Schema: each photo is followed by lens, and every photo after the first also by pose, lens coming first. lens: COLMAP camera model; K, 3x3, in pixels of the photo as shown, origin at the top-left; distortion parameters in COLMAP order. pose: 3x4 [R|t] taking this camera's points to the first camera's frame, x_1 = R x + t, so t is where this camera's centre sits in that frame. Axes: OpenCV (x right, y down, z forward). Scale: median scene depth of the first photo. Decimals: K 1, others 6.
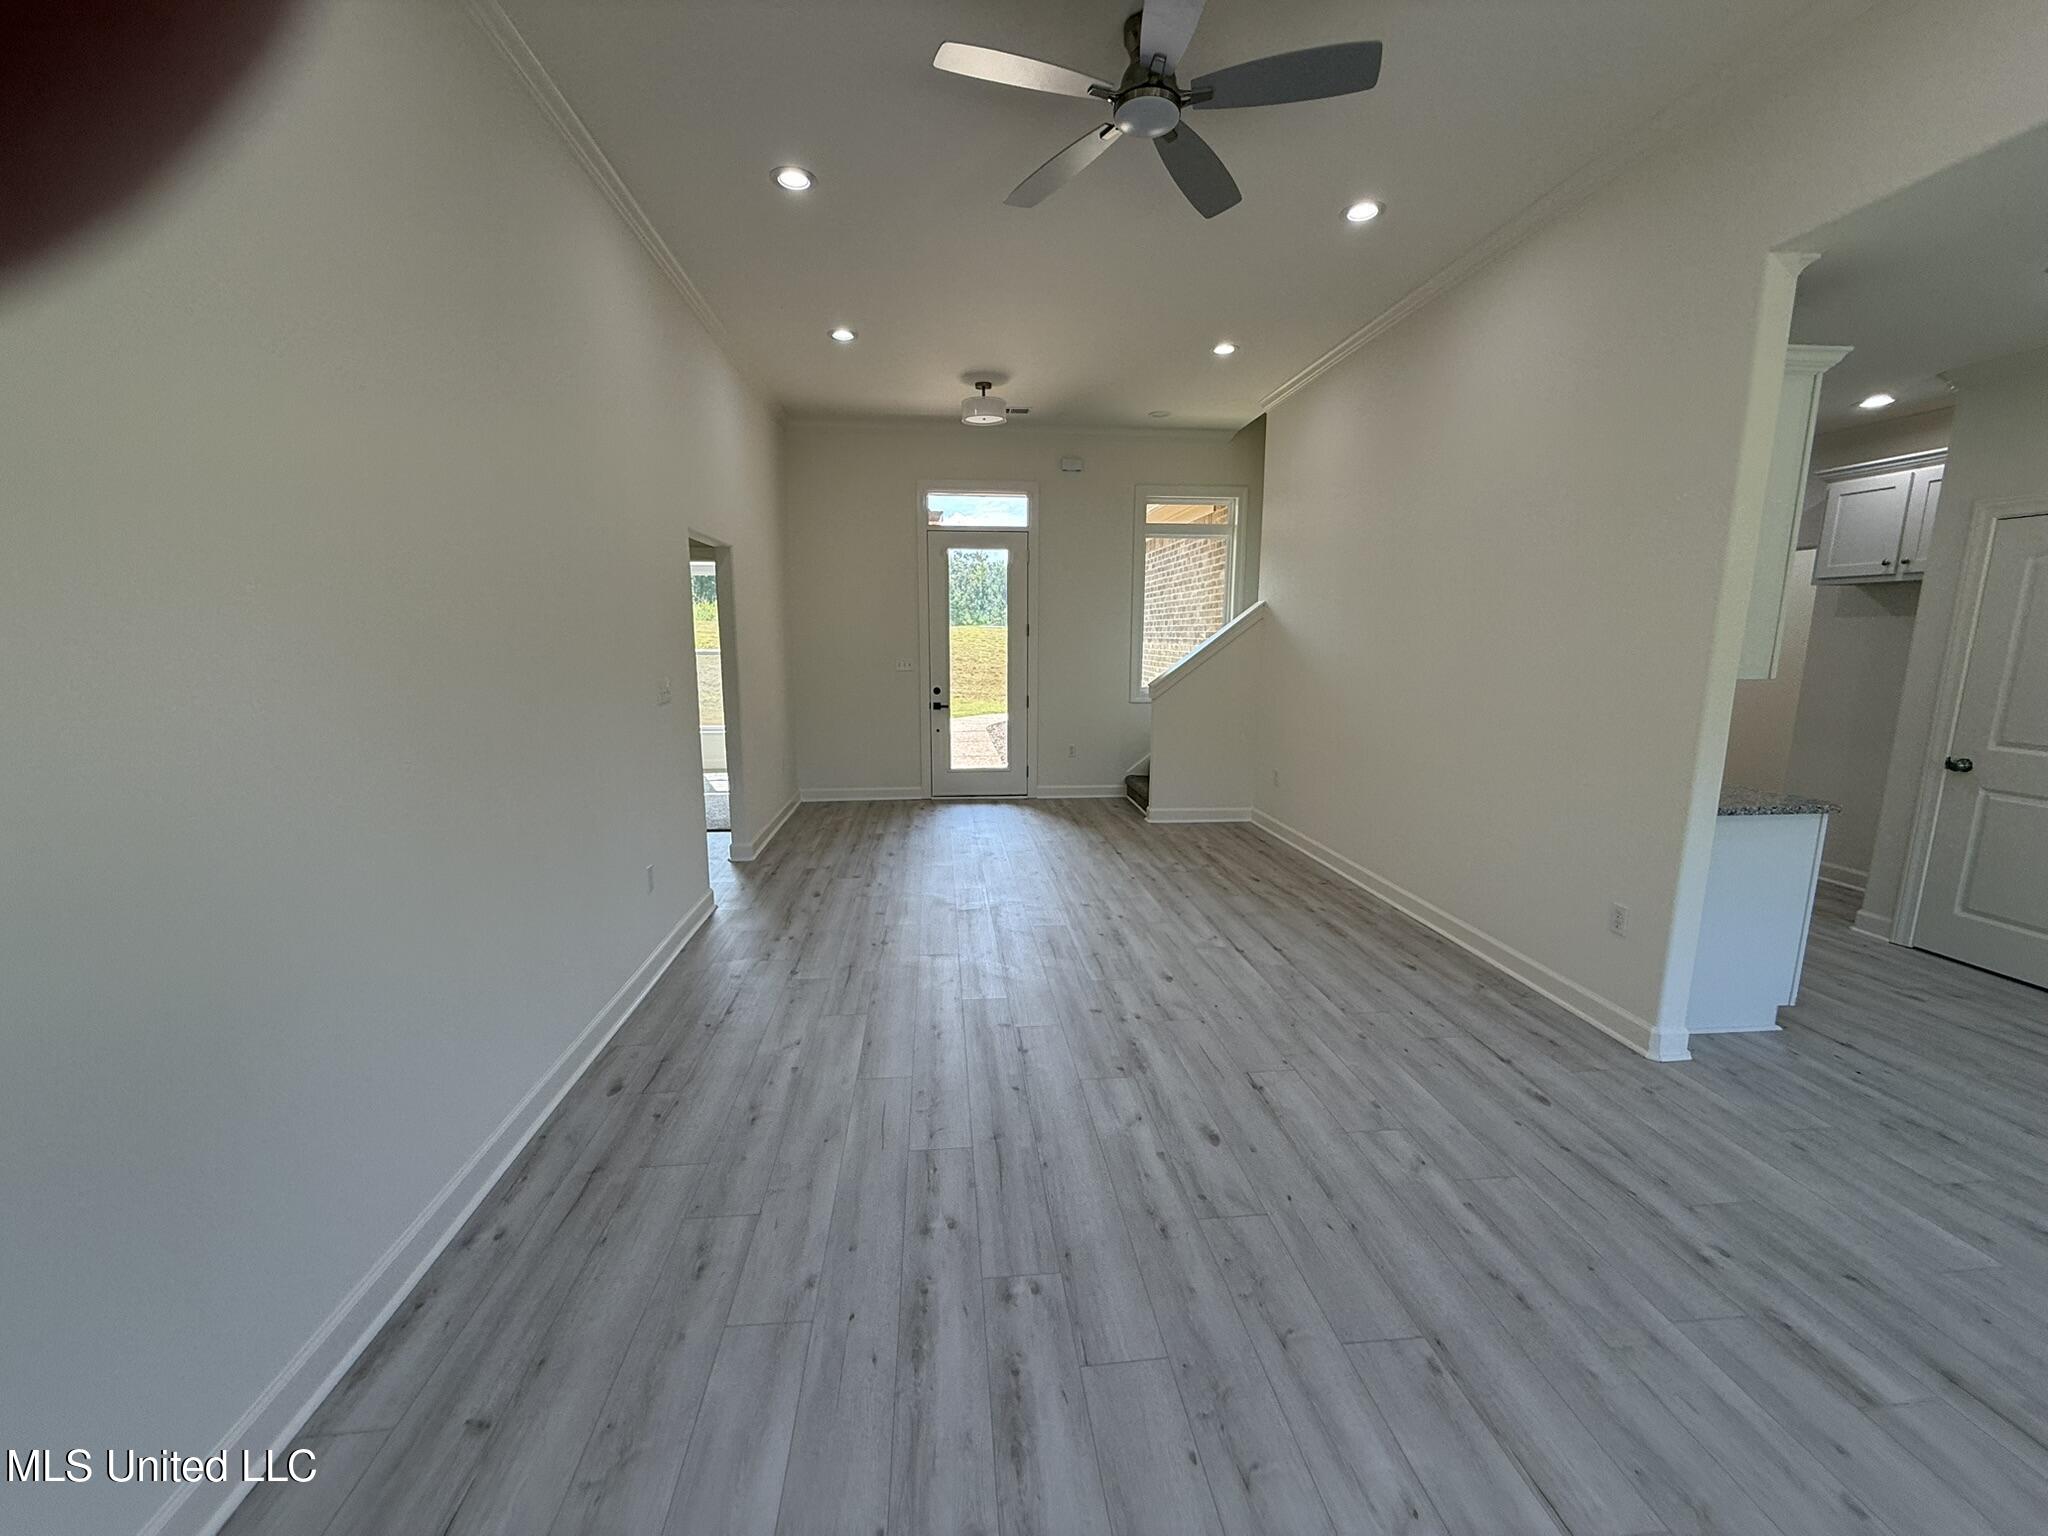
lens RADIAL K [[815.7, 0, 1001.3], [0, 815.7, 766.0], [0, 0, 1]] dist [0.001119, -0.000725]
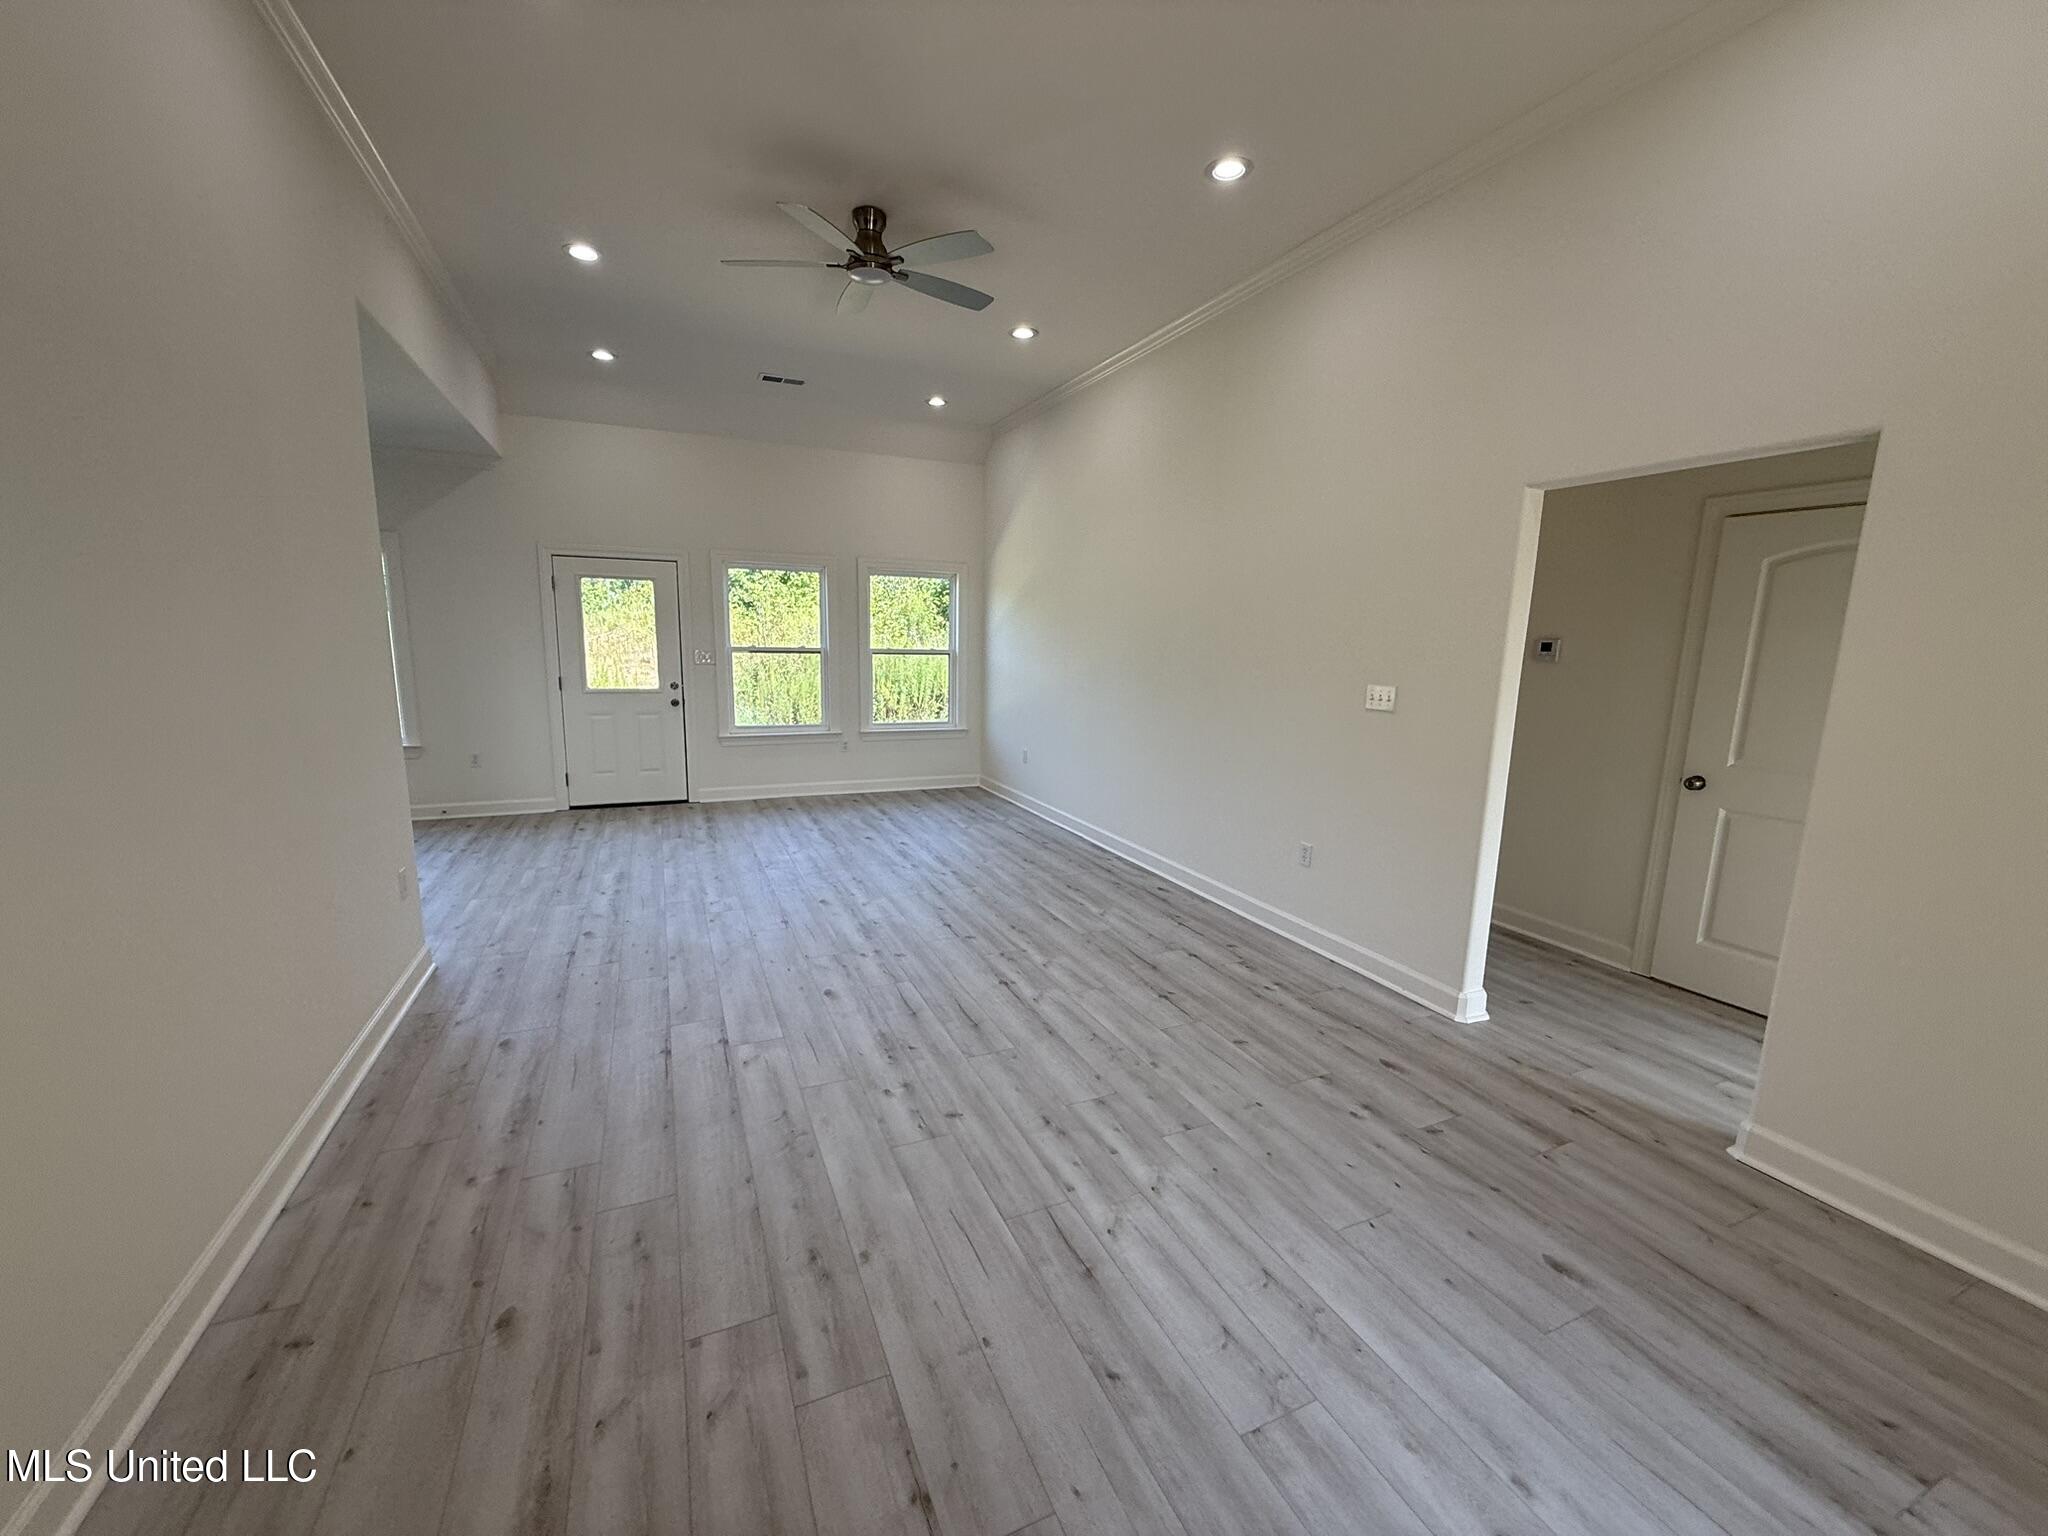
lens RADIAL K [[815.7, 0, 1023.5], [0, 815.7, 774.4], [0, 0, 1]] dist [0.001119, -0.000725]
pose [[-0.941469, 0.034689, -0.335310, 0.315120], [-0.078209, 0.945074, 0.317363, -0.301622], [0.327901, 0.325012, -0.887045, 1.910979]]
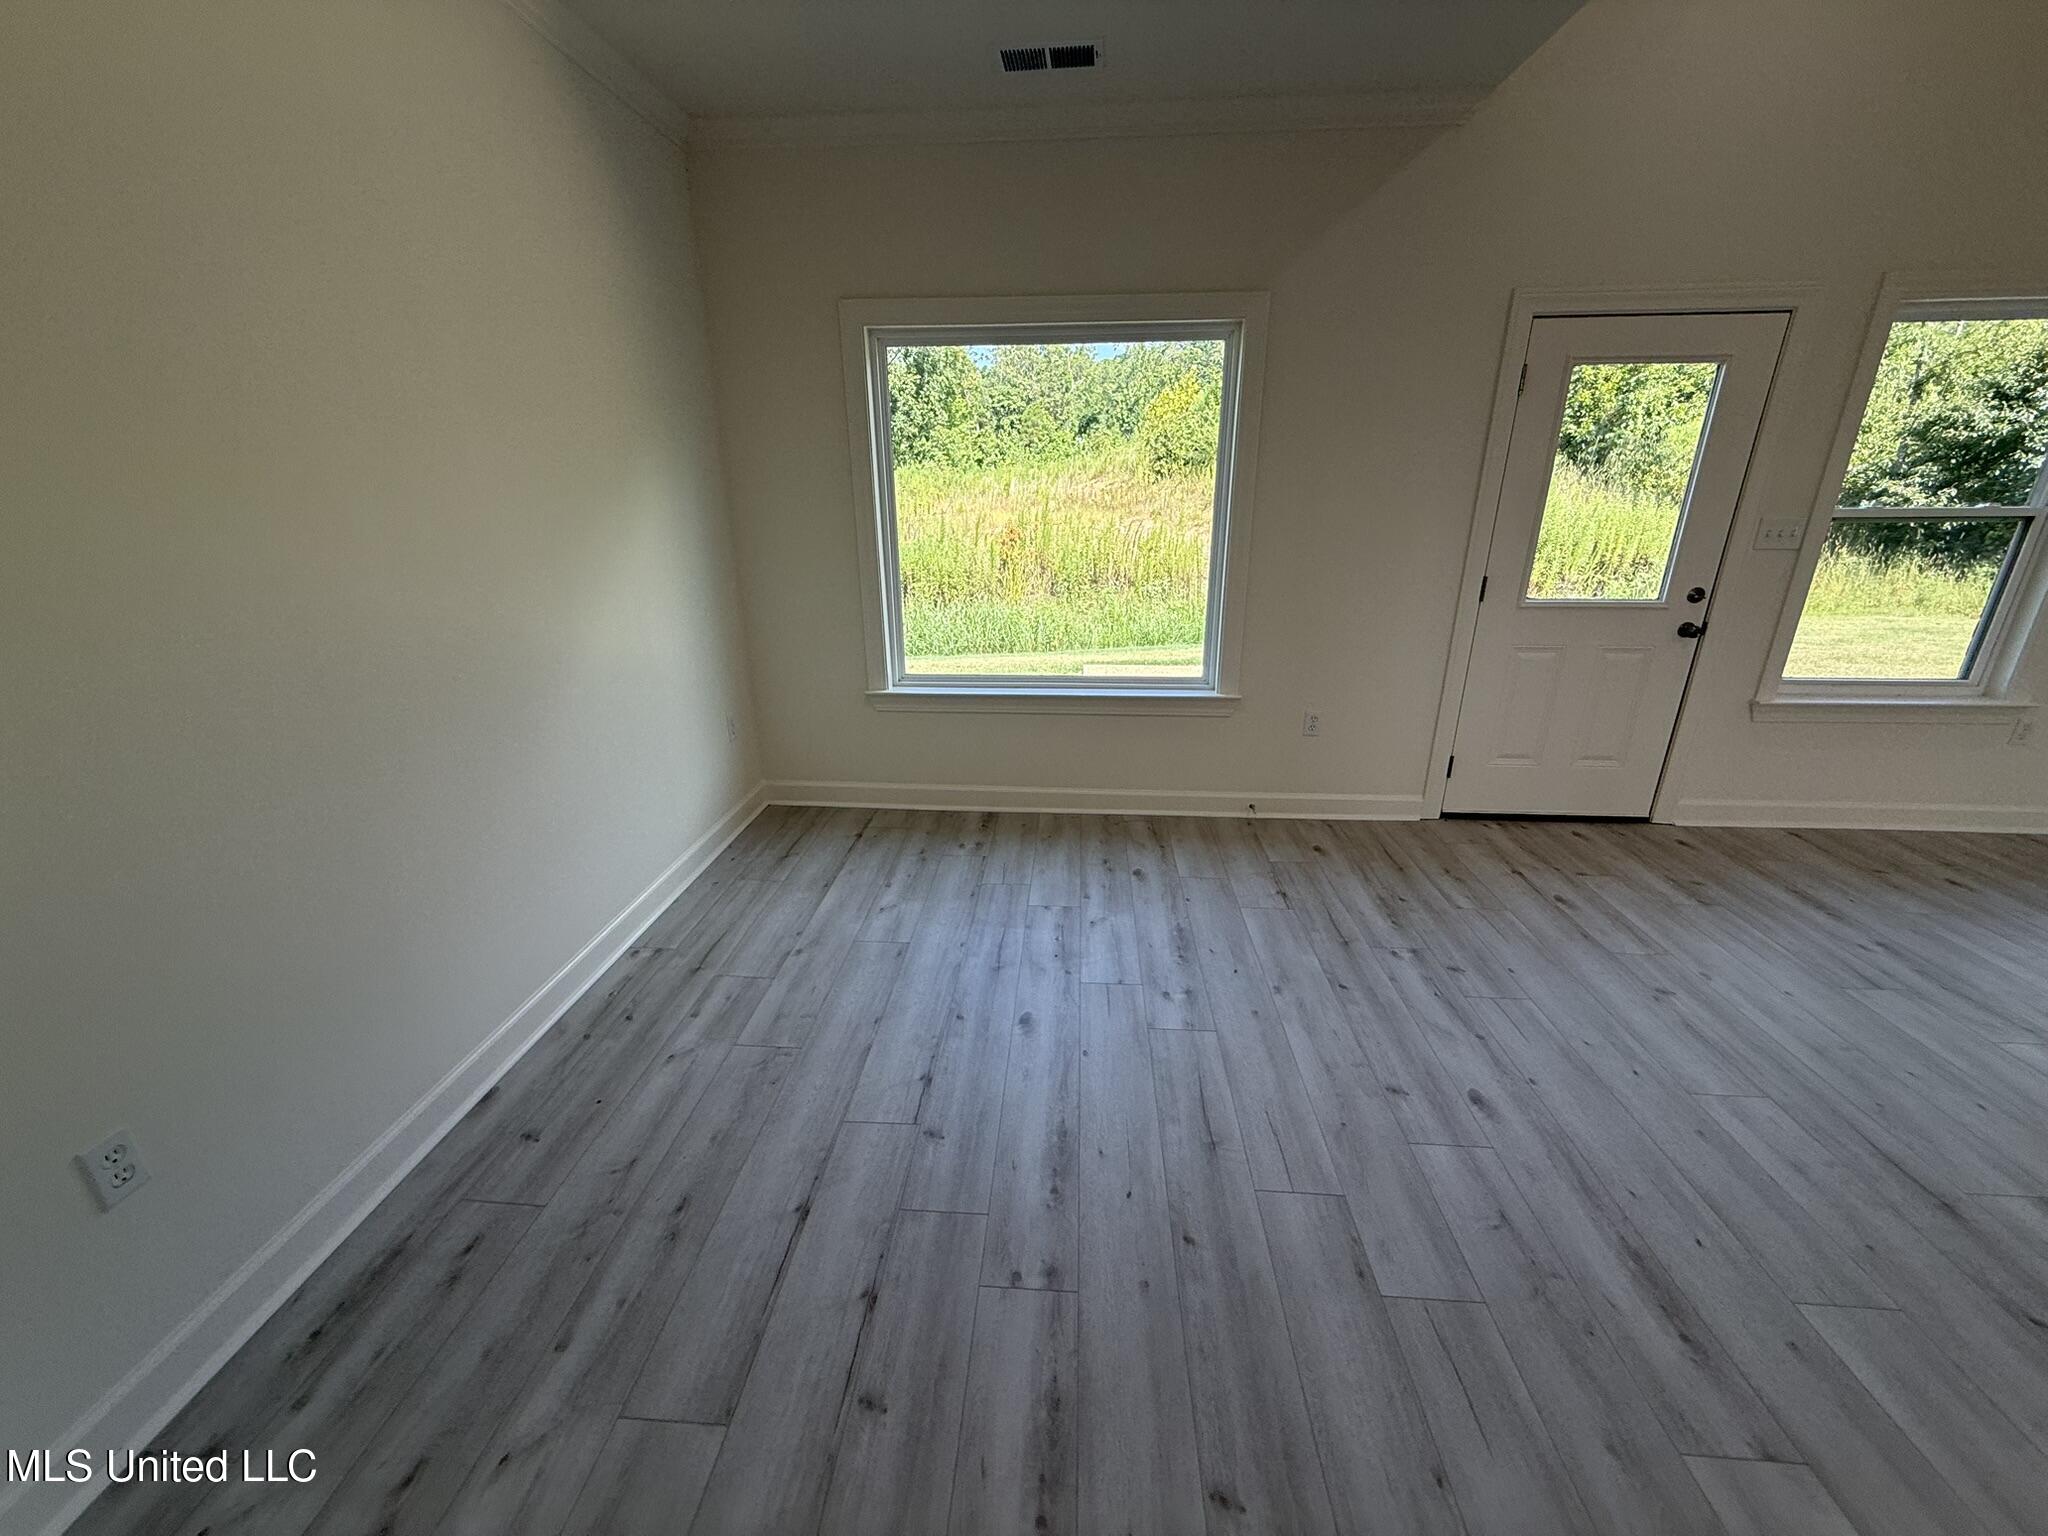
lens RADIAL K [[815.7, 0, 1010.4], [0, 815.7, 775.0], [0, 0, 1]] dist [0.001119, -0.000725]
pose [[-0.988777, -0.045438, 0.142323, 1.077767], [0.031257, 0.868630, 0.494475, -0.128309], [-0.146094, 0.493374, -0.857461, 0.866985]]
